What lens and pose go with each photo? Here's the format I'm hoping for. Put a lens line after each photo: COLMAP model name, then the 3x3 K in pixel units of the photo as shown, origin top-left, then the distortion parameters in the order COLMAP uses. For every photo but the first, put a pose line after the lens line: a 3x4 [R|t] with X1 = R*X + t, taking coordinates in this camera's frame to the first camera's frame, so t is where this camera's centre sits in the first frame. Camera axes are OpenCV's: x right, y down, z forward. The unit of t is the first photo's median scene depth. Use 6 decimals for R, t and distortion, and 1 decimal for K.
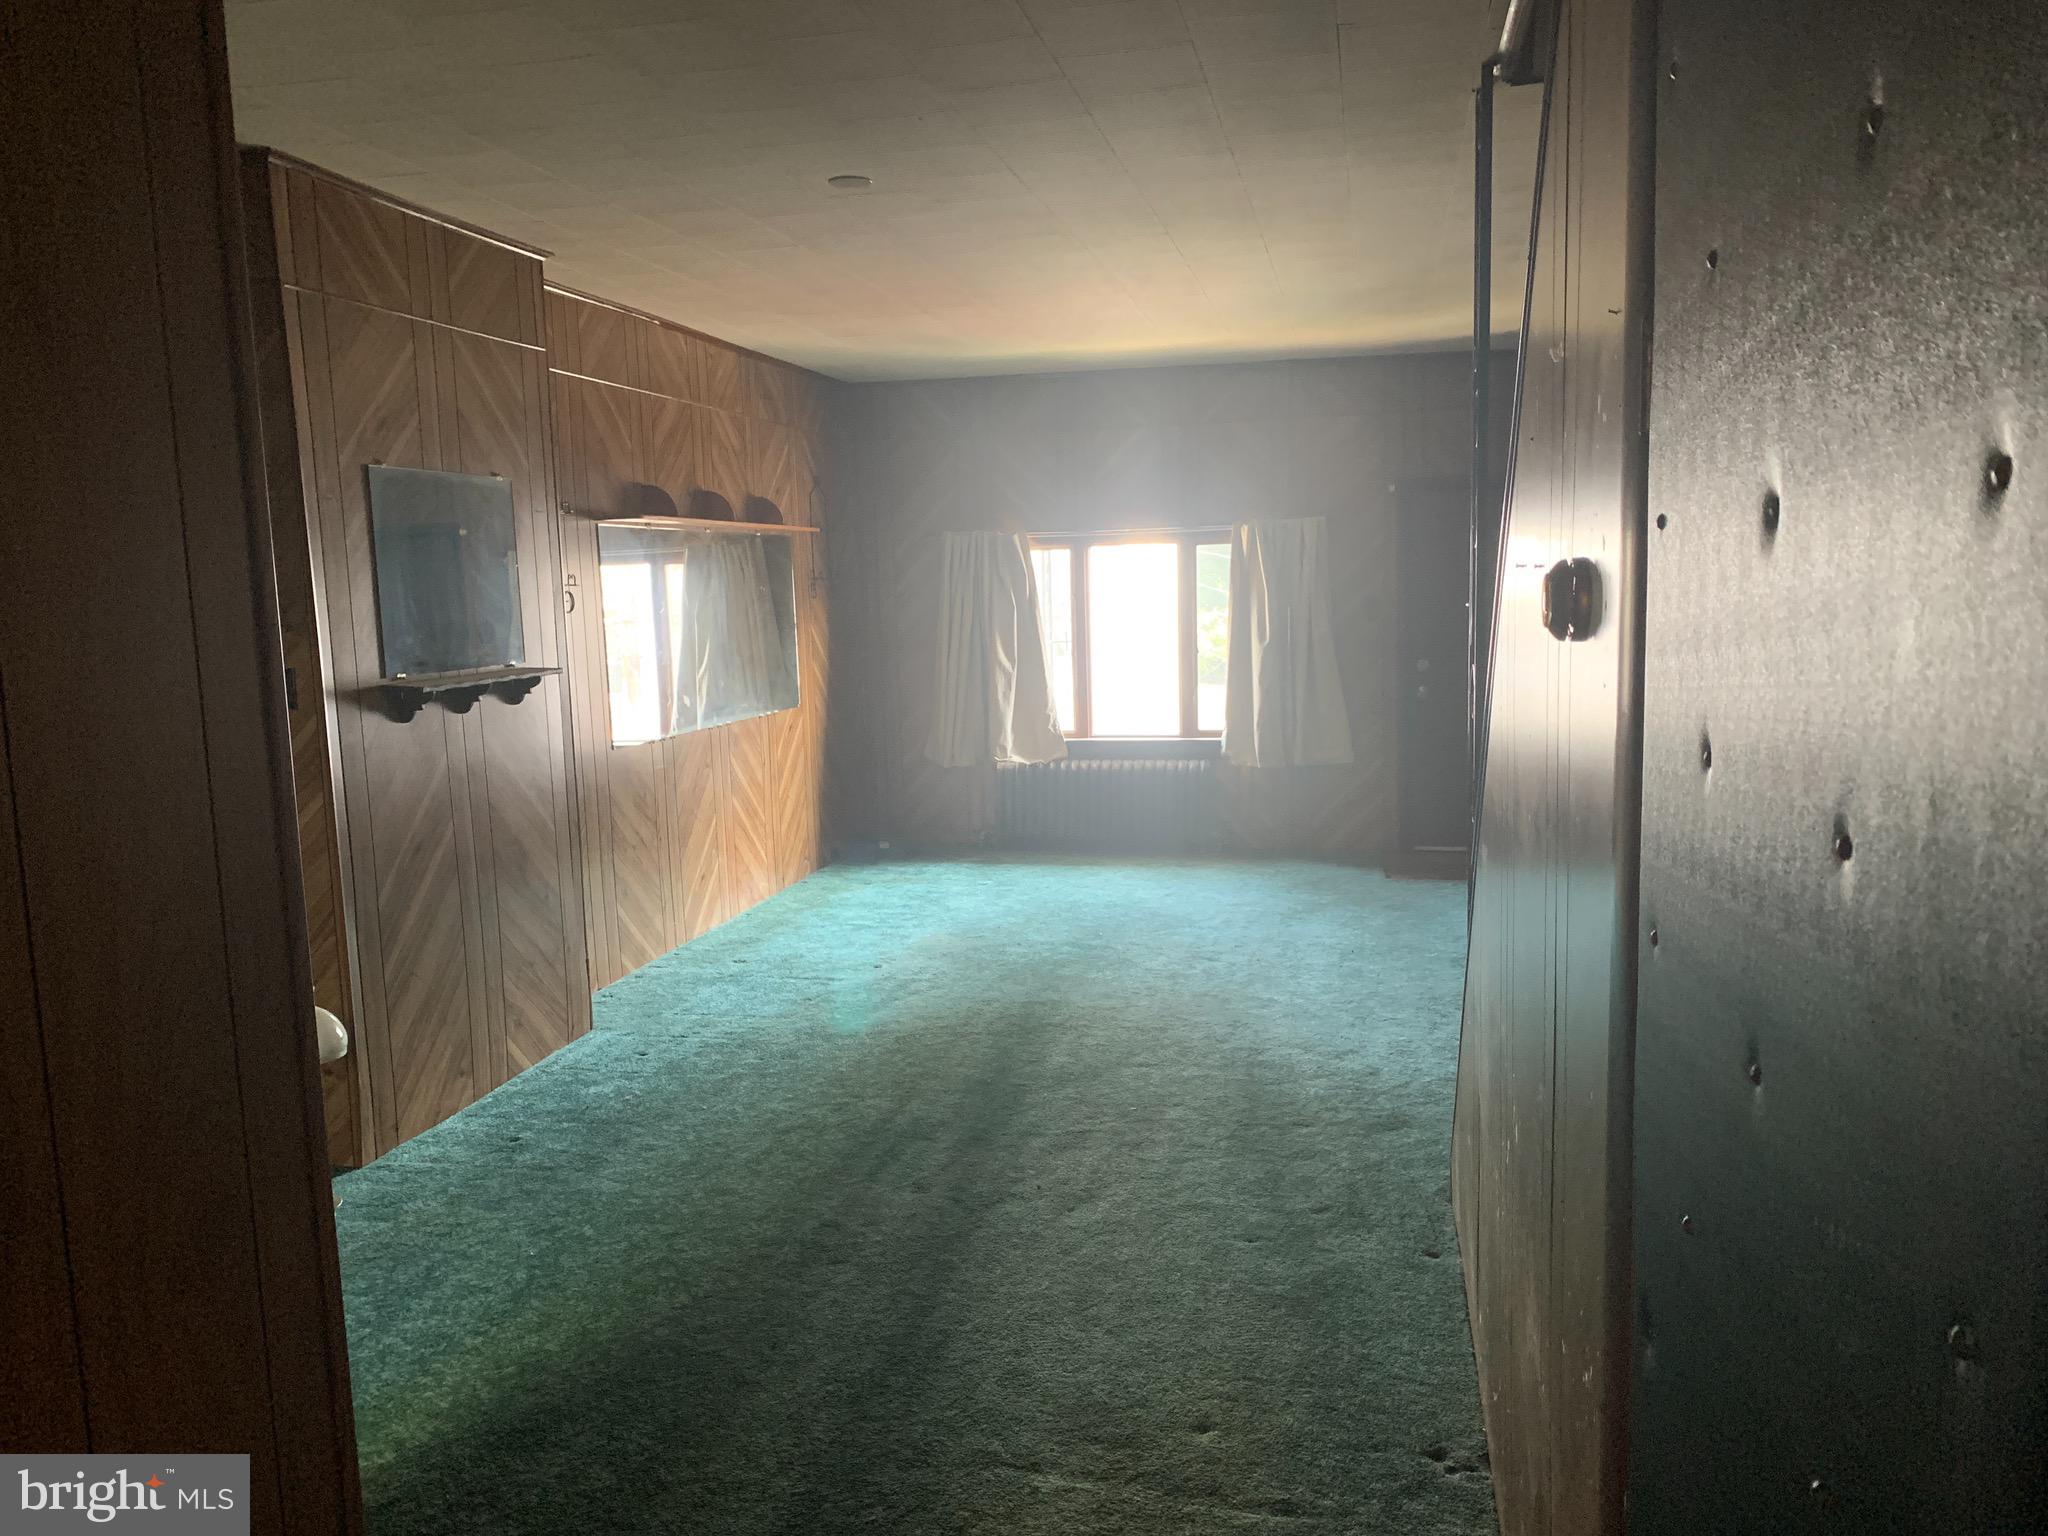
lens RADIAL K [[1511.0, 0, 1024.0], [0, 1511.0, 768.0], [0, 0, 1]] dist [0.127385, -0.284799]
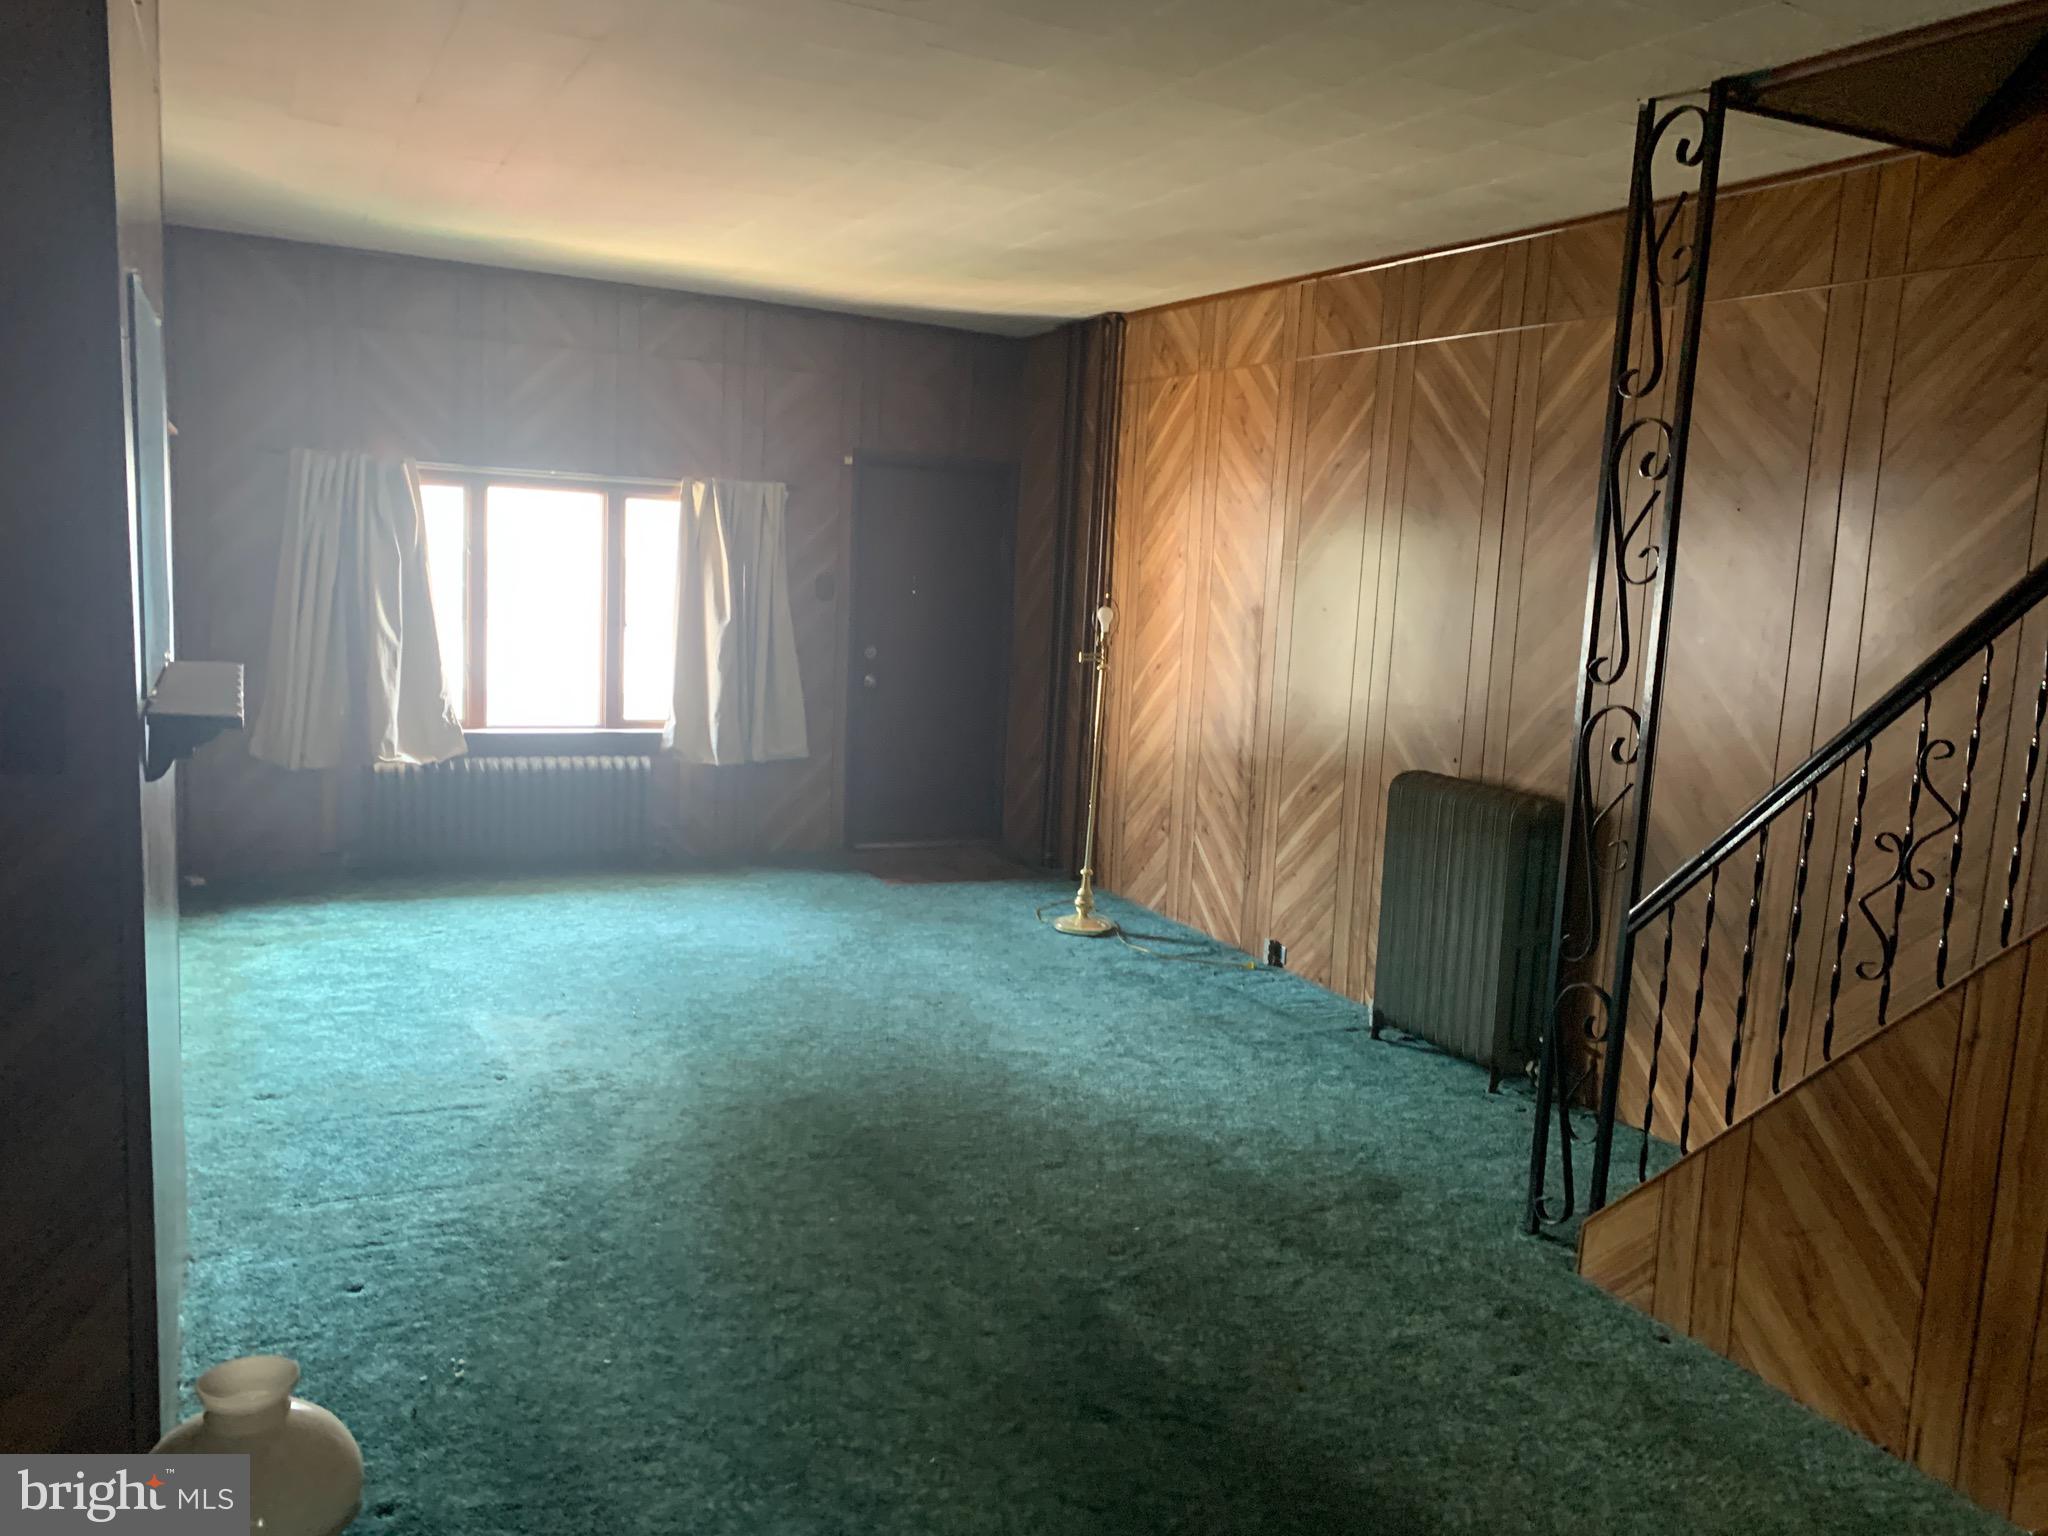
lens RADIAL K [[1511.0, 0, 1024.0], [0, 1511.0, 768.0], [0, 0, 1]] dist [0.127385, -0.284799]
pose [[0.781513, -0.021332, 0.623524, -0.360790], [0.000491, 0.999436, 0.033577, -0.039576], [-0.623889, -0.025935, 0.781083, 0.296303]]
